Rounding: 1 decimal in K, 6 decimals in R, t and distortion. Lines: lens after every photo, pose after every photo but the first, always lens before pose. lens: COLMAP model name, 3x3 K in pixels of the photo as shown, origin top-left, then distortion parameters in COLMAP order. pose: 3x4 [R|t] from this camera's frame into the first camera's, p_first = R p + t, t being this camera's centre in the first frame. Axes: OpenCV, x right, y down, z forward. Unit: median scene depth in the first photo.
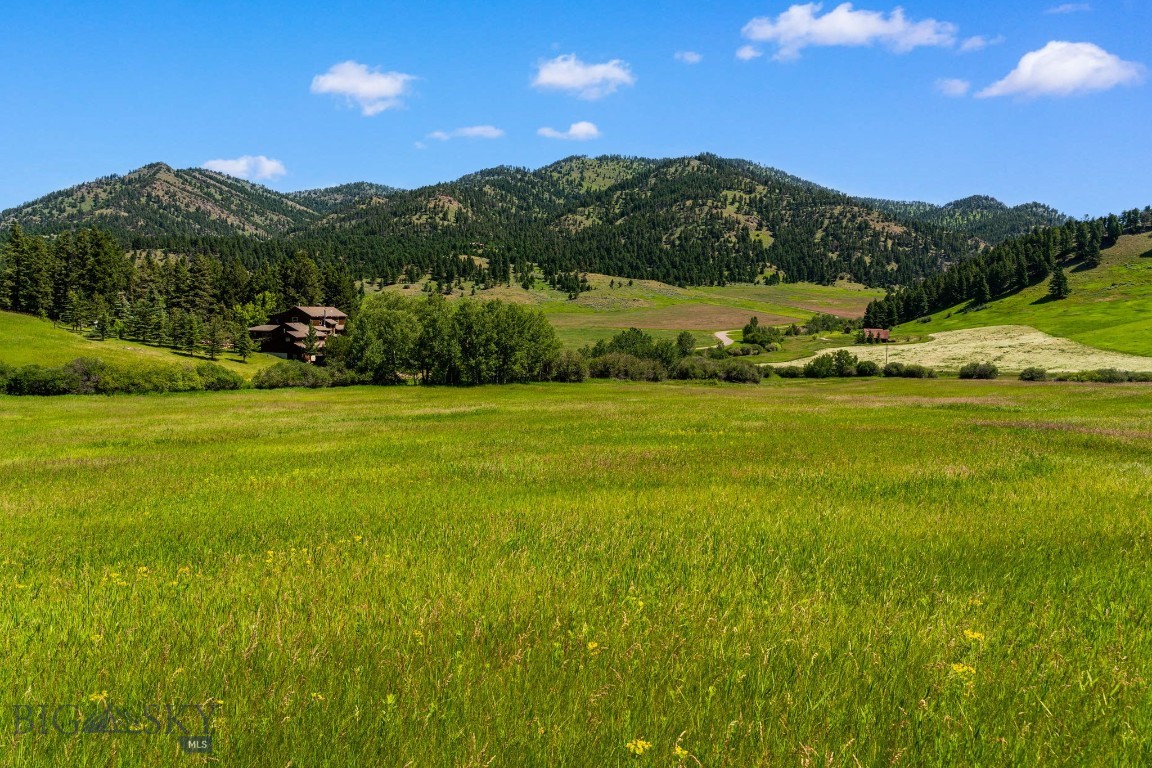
lens RADIAL K [[776.3, 0, 576.0], [0, 776.3, 384.0], [0, 0, 1]] dist [-0.025337, 0.003354]
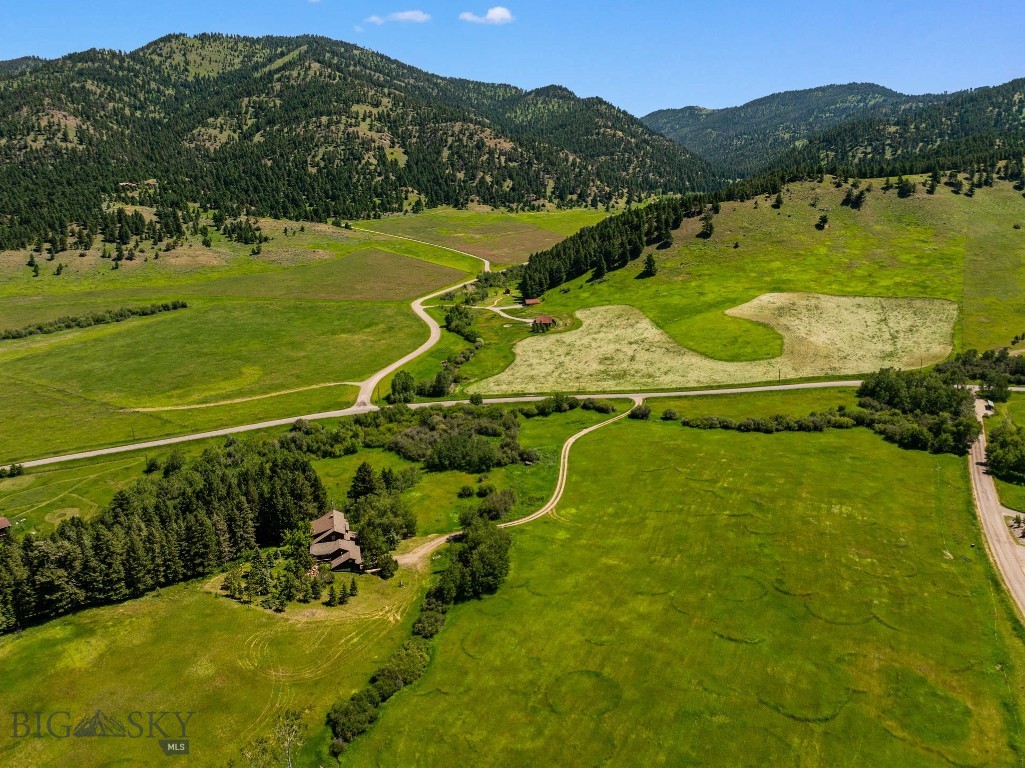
lens RADIAL K [[721.2, 0, 512.5], [0, 721.2, 384.0], [0, 0, 1]] dist [-0.041754, 0.005578]
pose [[0.906555, -0.153293, 0.393267, -0.068076], [0.069079, 0.973041, 0.220043, -0.085188], [-0.416396, -0.172315, 0.892705, -0.056658]]
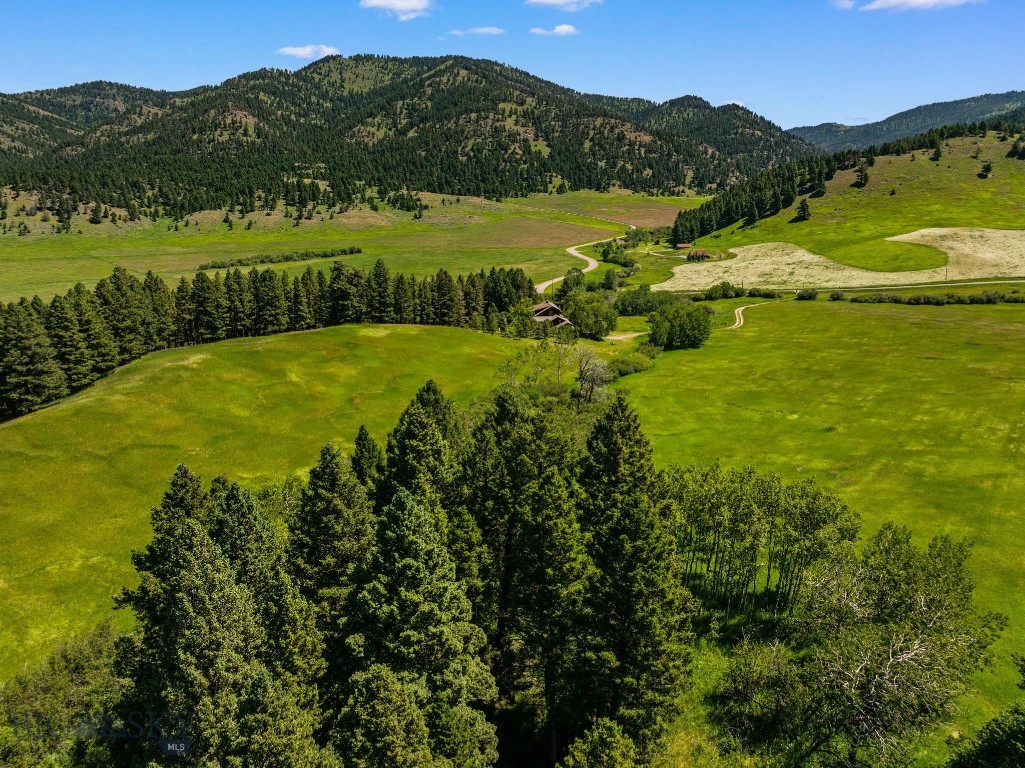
lens RADIAL K [[721.2, 0, 512.5], [0, 721.2, 384.0], [0, 0, 1]] dist [-0.041754, 0.005578]
pose [[0.963186, -0.104284, 0.247785, -0.109010], [0.062229, 0.983151, 0.171878, -0.026543], [-0.261534, -0.150131, 0.953447, -0.082995]]
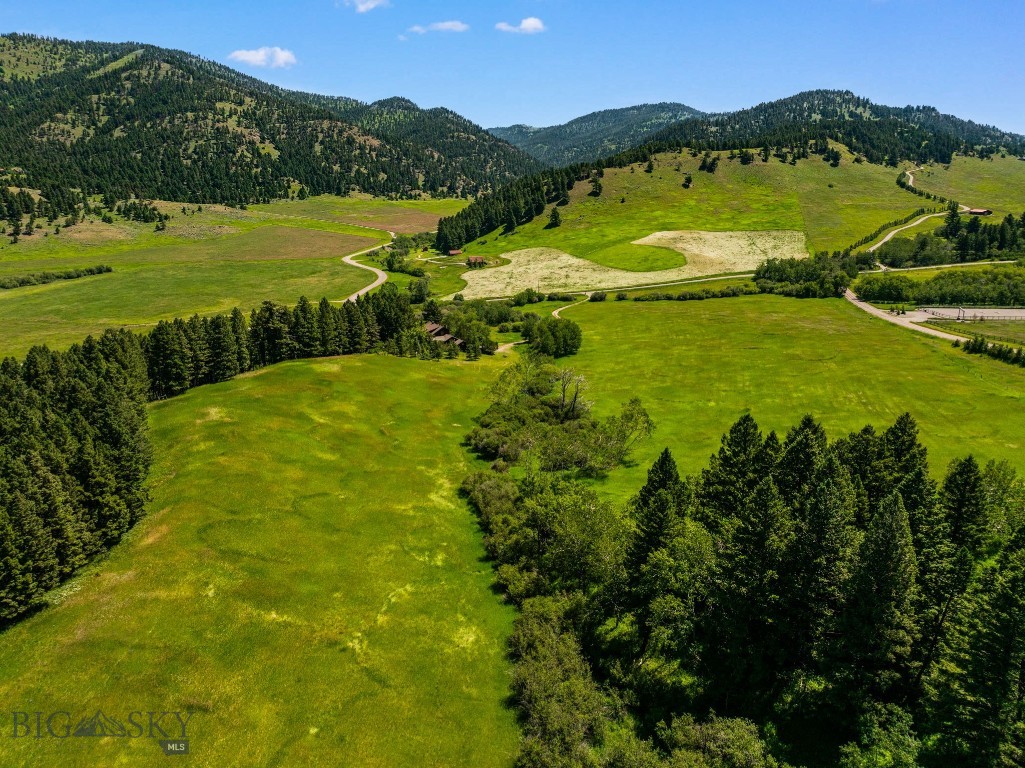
lens RADIAL K [[721.7, 0, 512.5], [0, 721.7, 384.0], [0, 0, 1]] dist [-0.049589, 0.021621]
pose [[0.783661, -0.197962, 0.588800, -0.167939], [0.090001, 0.974044, 0.207699, -0.040713], [-0.614634, -0.109774, 0.781137, -0.081841]]
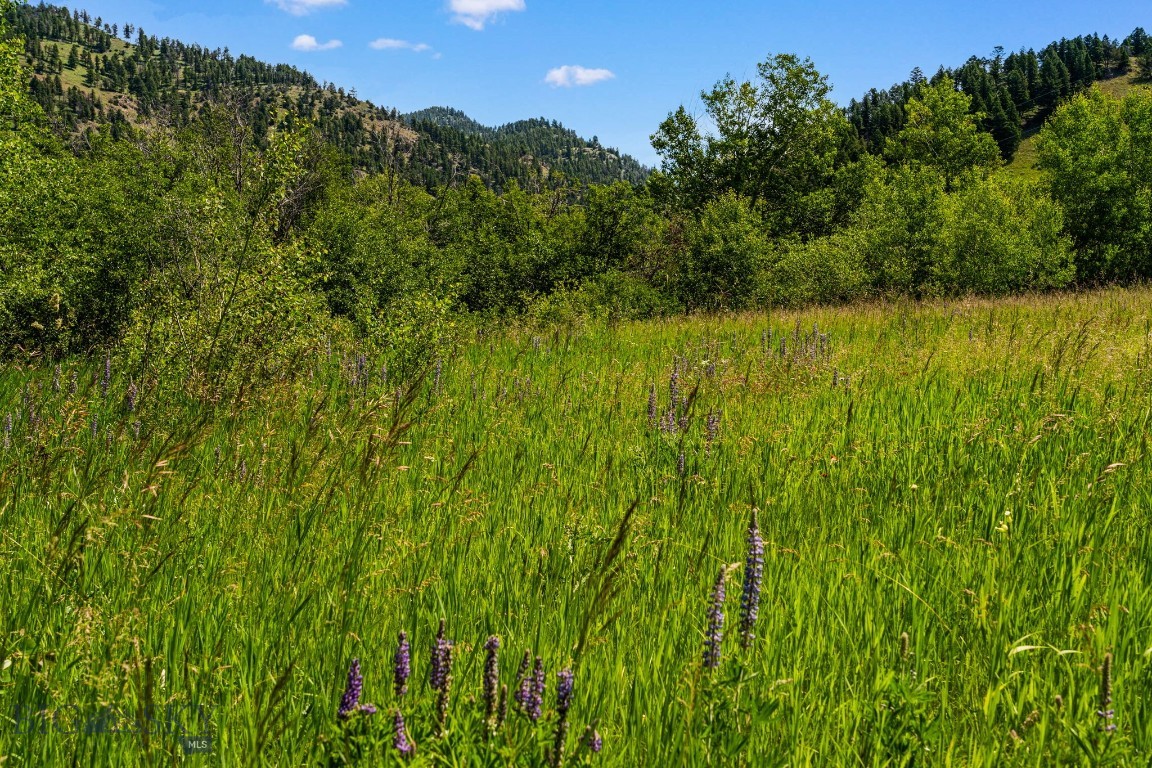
lens RADIAL K [[1336.8, 0, 576.0], [0, 1336.8, 384.0], [0, 0, 1]] dist [0.022560, 0.046064]
pose [[0.803494, -0.059653, 0.592317, -0.050007], [0.086617, 0.996093, -0.017181, -0.001723], [-0.588978, 0.065110, 0.805522, 0.195218]]
